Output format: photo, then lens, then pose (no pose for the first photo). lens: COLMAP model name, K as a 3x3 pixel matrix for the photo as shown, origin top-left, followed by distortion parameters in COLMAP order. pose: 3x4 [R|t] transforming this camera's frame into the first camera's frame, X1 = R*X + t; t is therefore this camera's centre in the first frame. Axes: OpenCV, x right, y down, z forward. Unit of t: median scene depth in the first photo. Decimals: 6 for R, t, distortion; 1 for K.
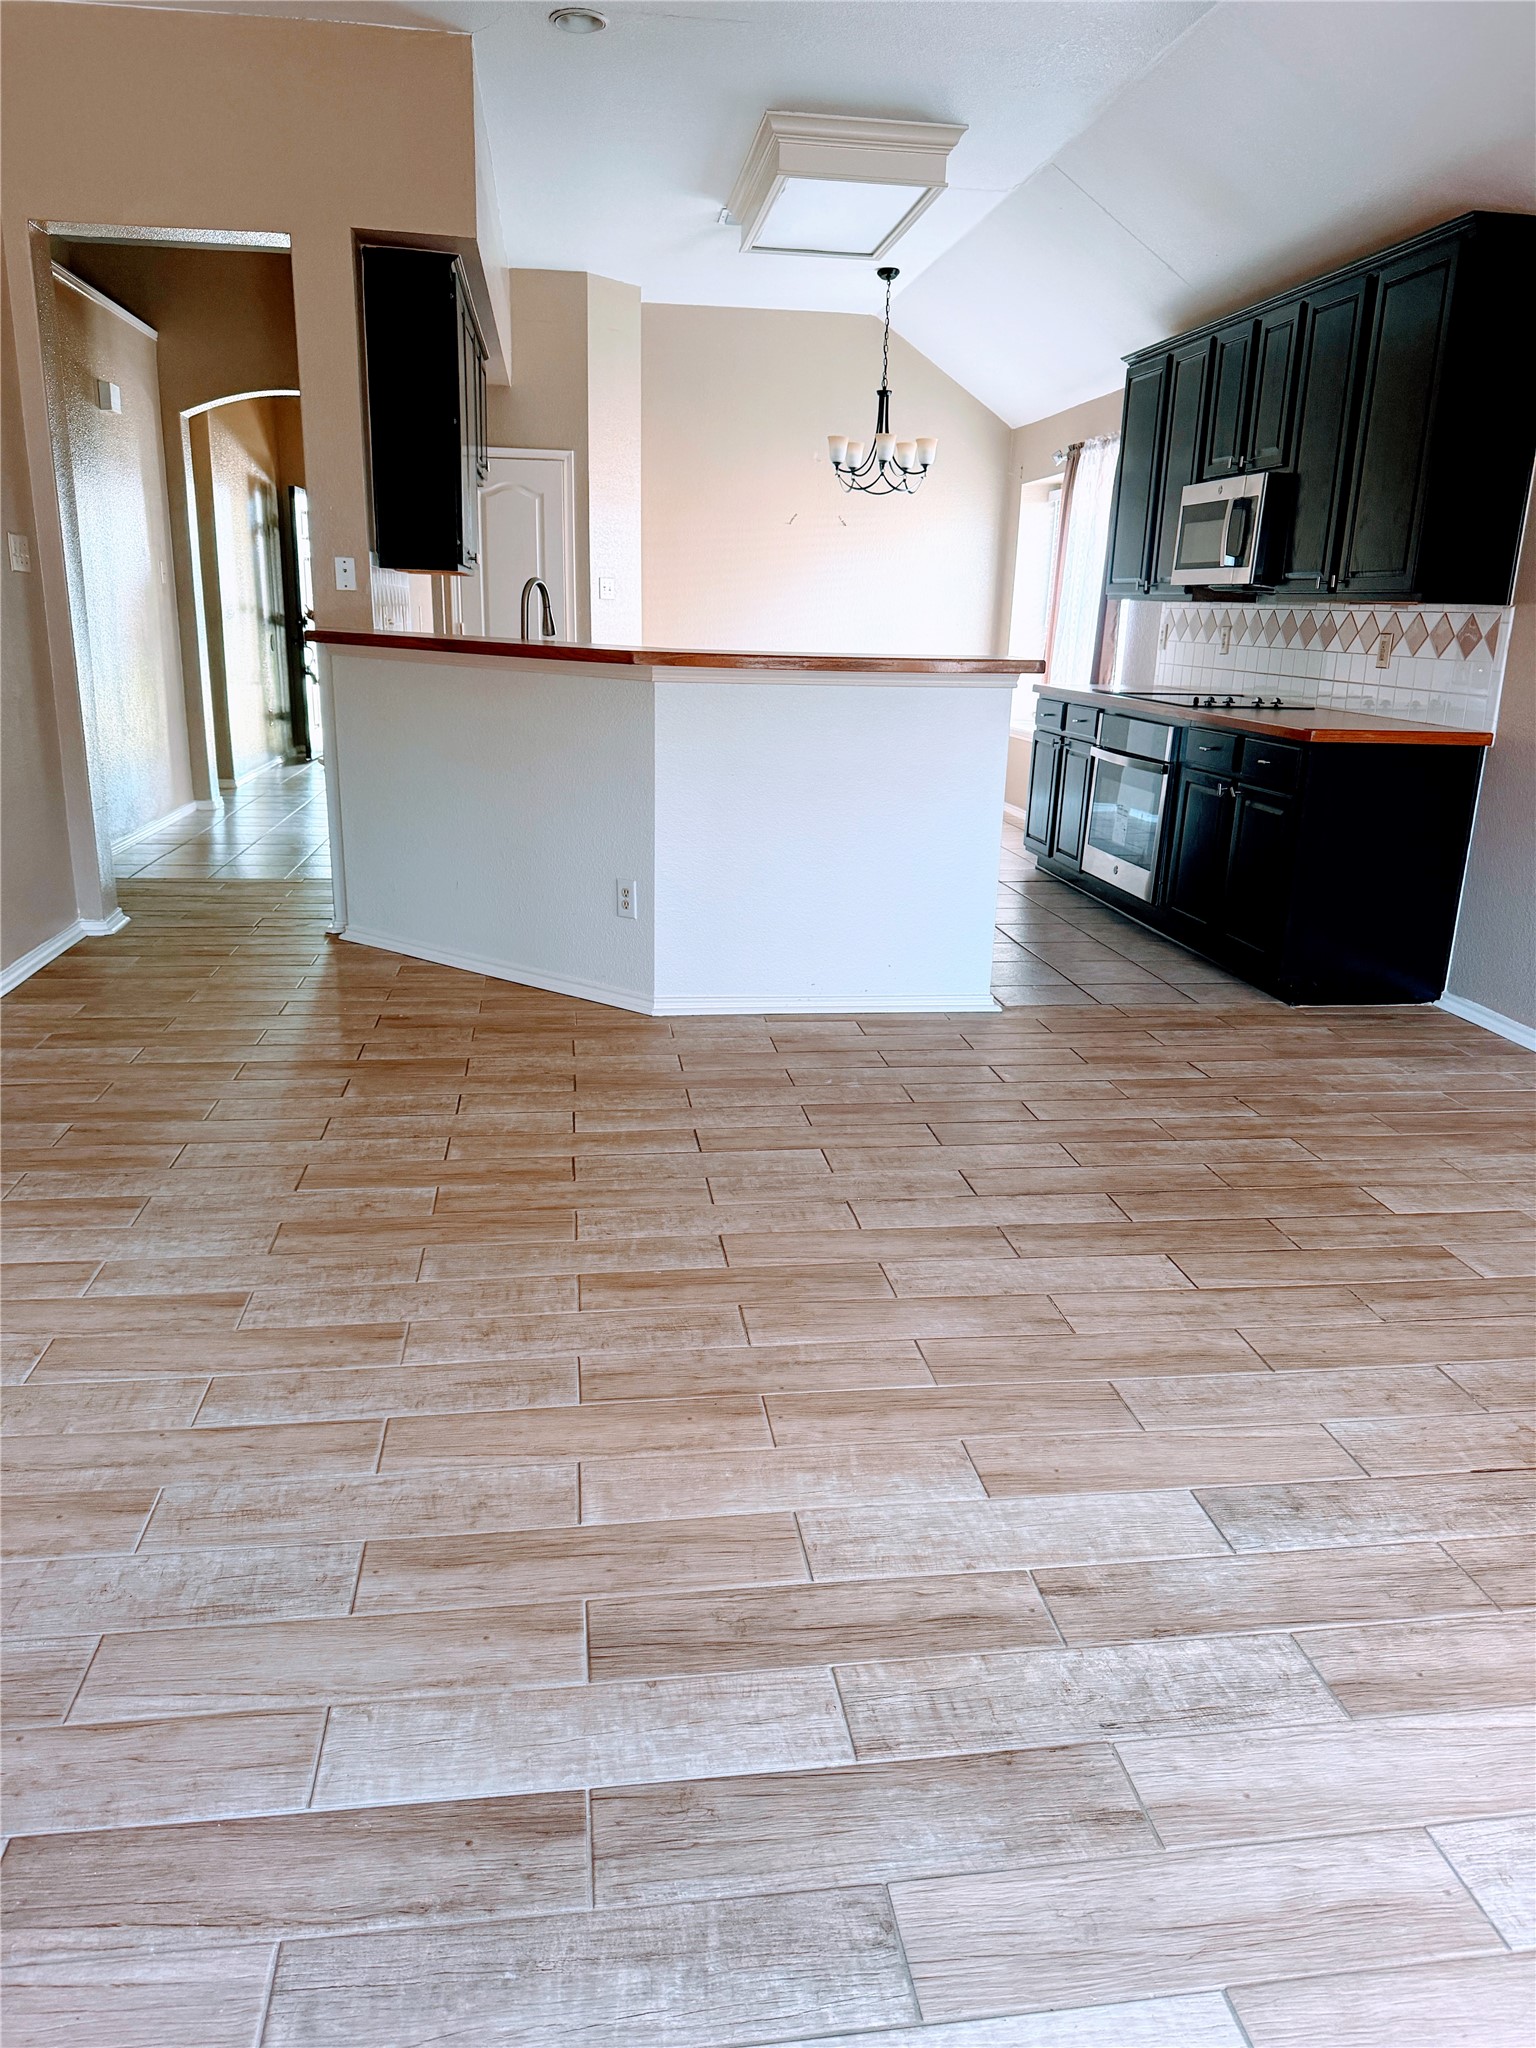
lens RADIAL K [[1446.9, 0, 765.6], [0, 1446.9, 1033.8], [0, 0, 1]] dist [0.064387, -0.118166]
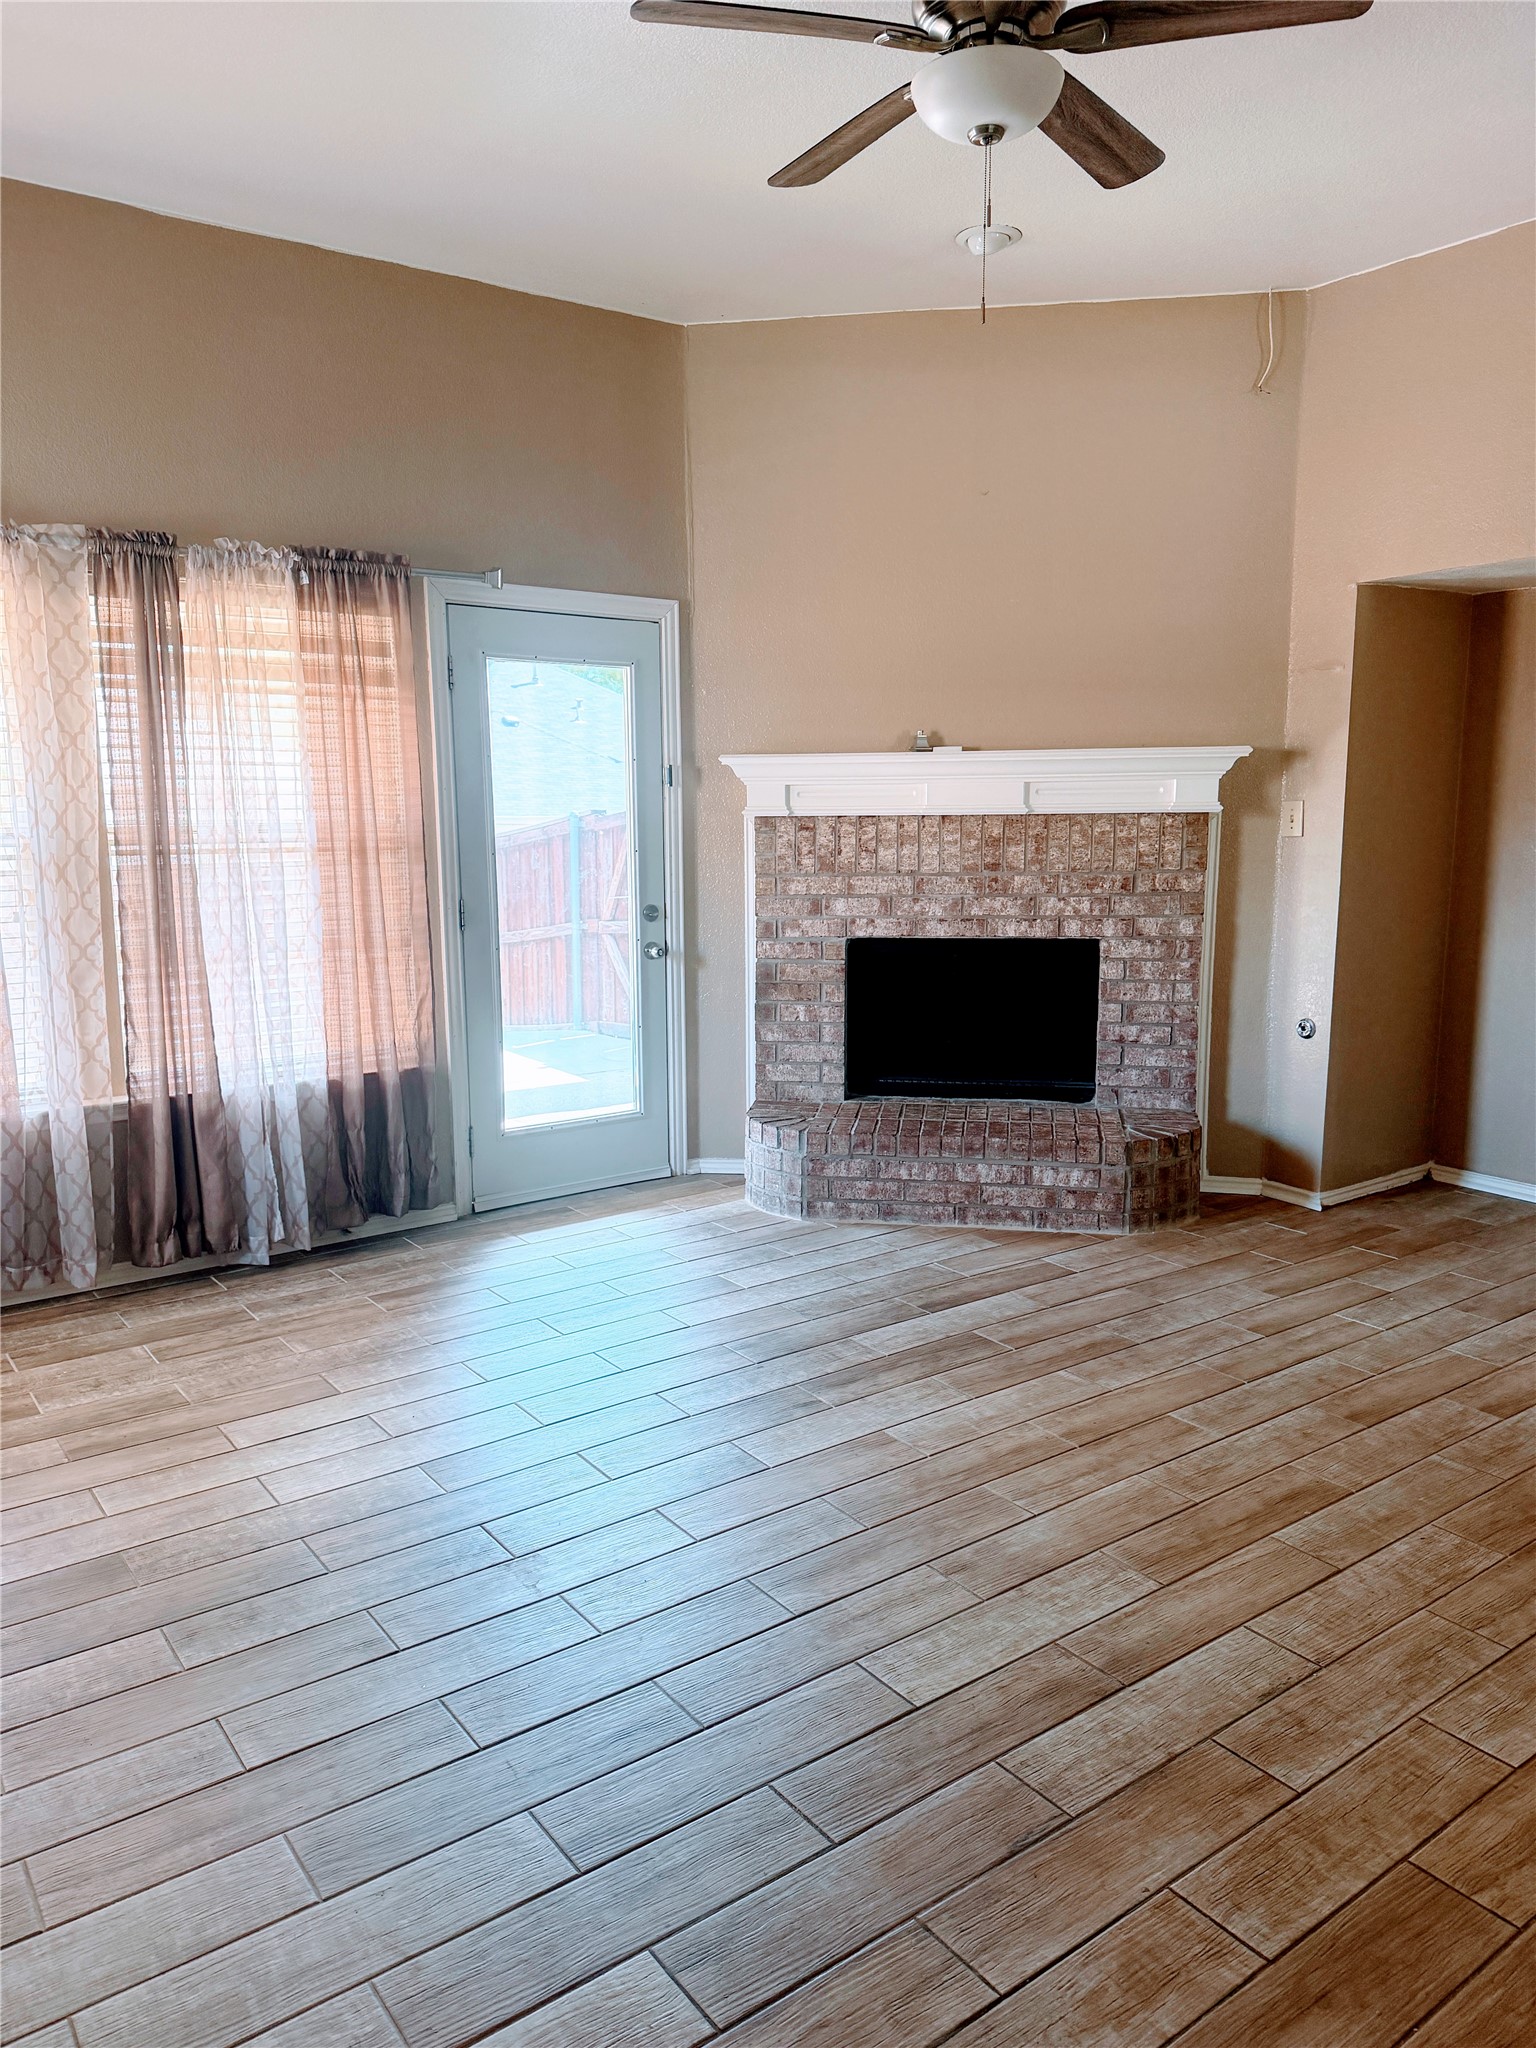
lens RADIAL K [[1446.9, 0, 765.6], [0, 1446.9, 1033.8], [0, 0, 1]] dist [0.064387, -0.118166]
pose [[-0.879704, 0.060751, -0.471625, 0.720409], [-0.147932, 0.907628, 0.392846, -0.485740], [0.451925, 0.415357, -0.789457, 1.484759]]
